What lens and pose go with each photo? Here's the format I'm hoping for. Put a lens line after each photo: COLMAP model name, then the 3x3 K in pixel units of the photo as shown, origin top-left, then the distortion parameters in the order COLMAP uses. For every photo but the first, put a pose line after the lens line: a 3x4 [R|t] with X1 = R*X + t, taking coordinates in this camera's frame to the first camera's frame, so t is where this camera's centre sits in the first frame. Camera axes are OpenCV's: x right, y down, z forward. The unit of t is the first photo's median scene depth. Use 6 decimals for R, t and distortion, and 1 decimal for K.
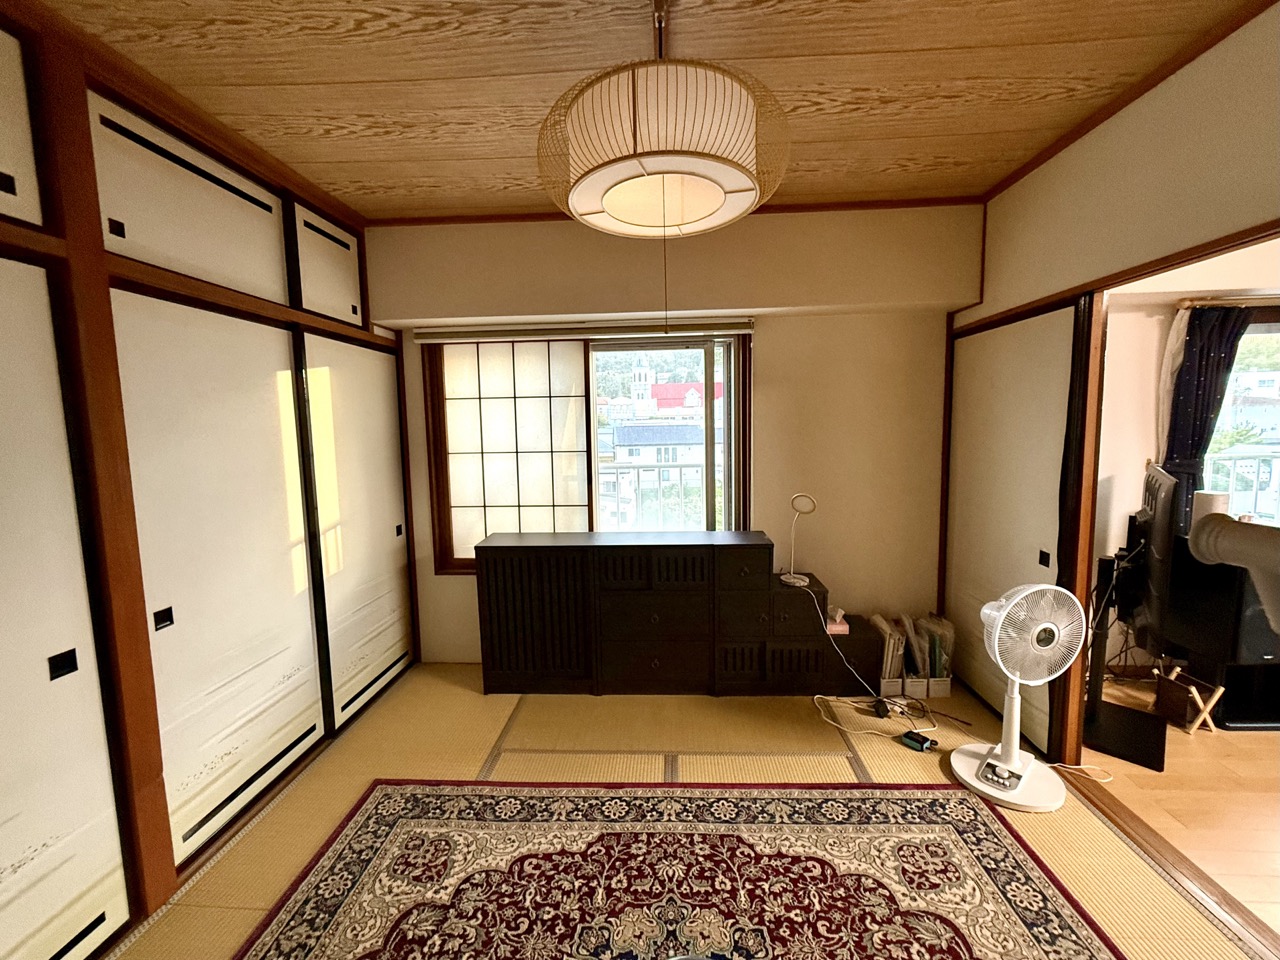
lens RADIAL K [[513.0, 0, 670.3], [0, 513.0, 479.5], [0, 0, 1]] dist [-0.001434, 0.000424]
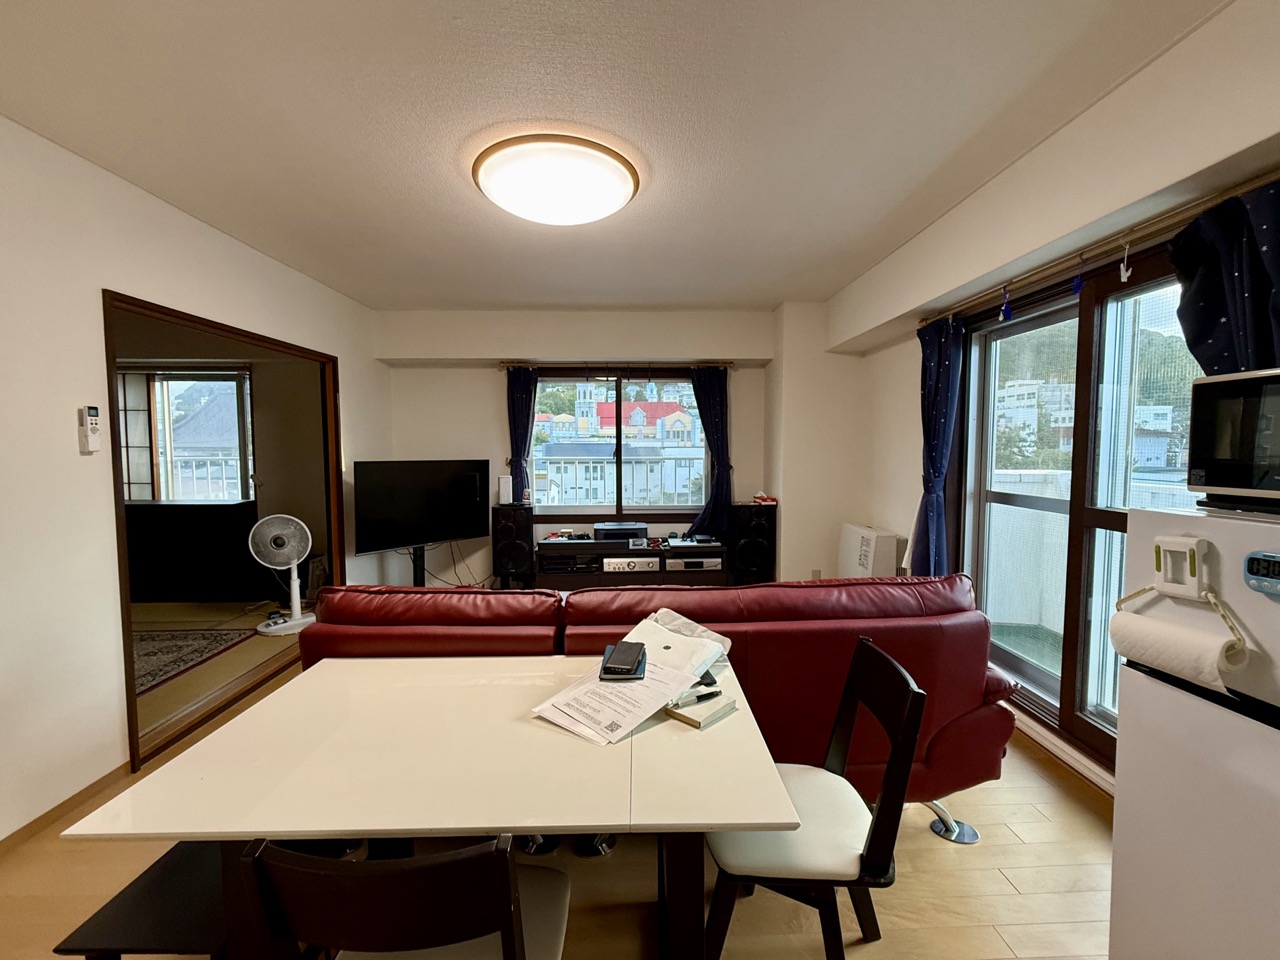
lens RADIAL K [[513.0, 0, 630.6], [0, 513.0, 480.3], [0, 0, 1]] dist [-0.001434, 0.000424]
pose [[0.997511, 0.013958, 0.069117, 1.820180], [-0.011624, 0.999352, -0.034054, 0.124017], [-0.069548, 0.033166, 0.997027, -0.946196]]
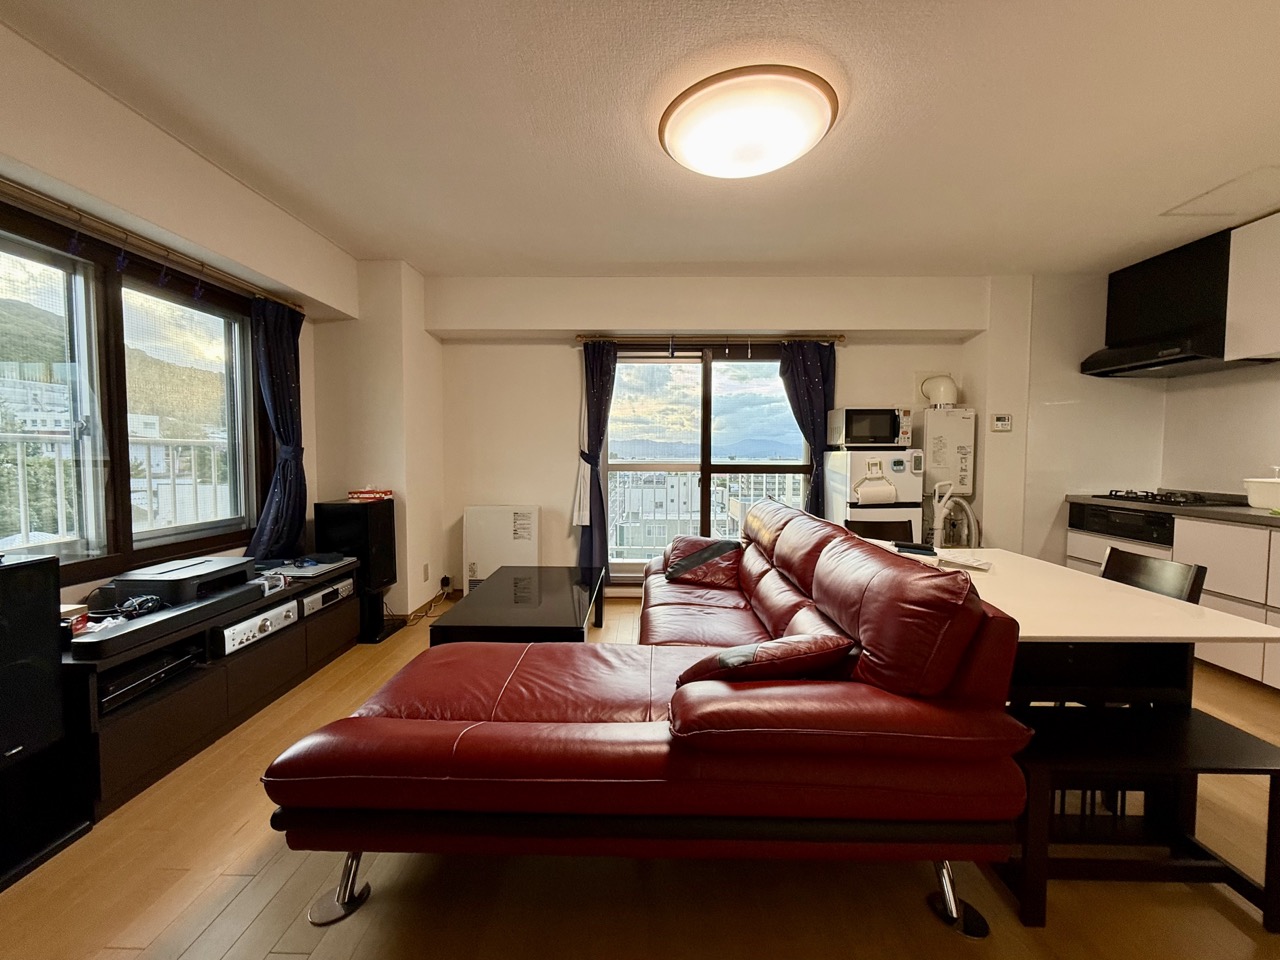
lens RADIAL K [[513.0, 0, 636.4], [0, 513.0, 476.2], [0, 0, 1]] dist [-0.001434, 0.000424]
pose [[-0.024343, -0.014470, 0.999599, 0.732741], [0.089405, 0.995857, 0.016593, 0.114278], [-0.995698, 0.089773, -0.022948, 0.364324]]
